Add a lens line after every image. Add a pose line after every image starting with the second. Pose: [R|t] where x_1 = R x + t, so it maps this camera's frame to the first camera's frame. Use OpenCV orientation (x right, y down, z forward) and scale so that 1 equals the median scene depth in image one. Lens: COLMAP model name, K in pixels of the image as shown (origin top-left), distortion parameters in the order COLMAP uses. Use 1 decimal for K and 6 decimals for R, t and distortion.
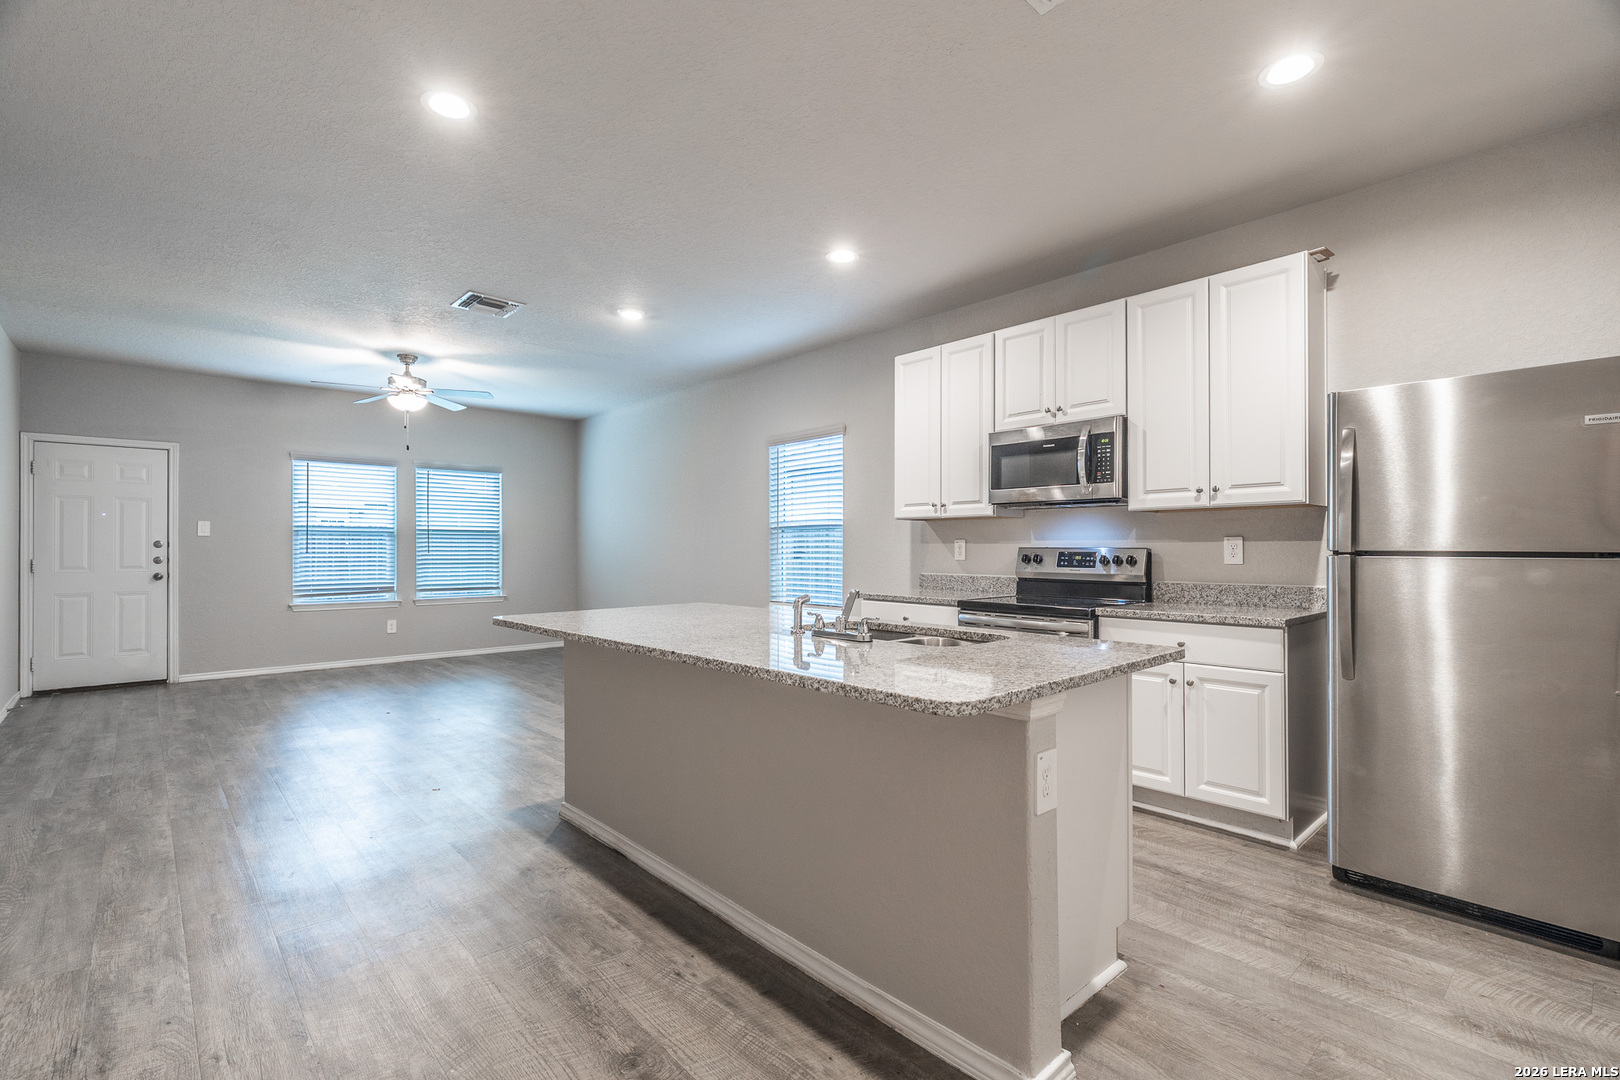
lens RADIAL K [[735.8, 0, 820.4], [0, 735.8, 541.8], [0, 0, 1]] dist [0.005317, 0.000906]
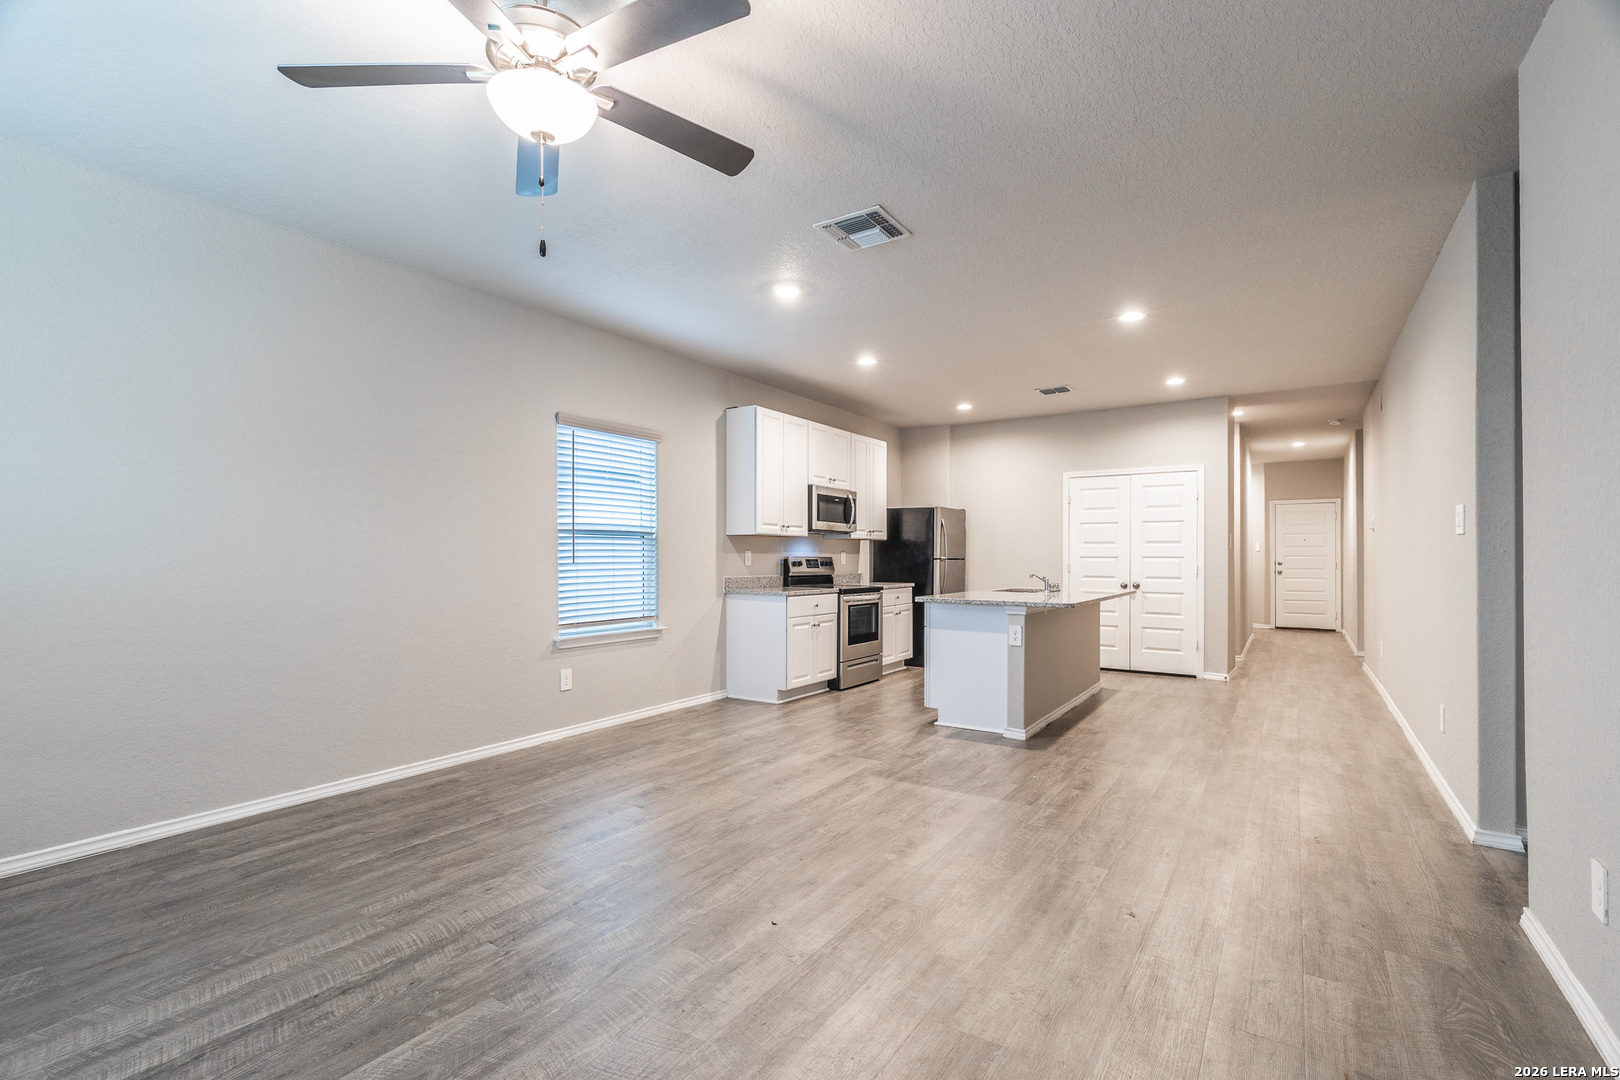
lens RADIAL K [[735.8, 0, 800.2], [0, 735.8, 562.4], [0, 0, 1]] dist [0.005317, 0.000906]
pose [[-0.235322, -0.007723, 0.971887, -0.823834], [-0.011011, 0.999925, 0.005280, 0.007628], [-0.971855, -0.009459, -0.235389, 0.878390]]
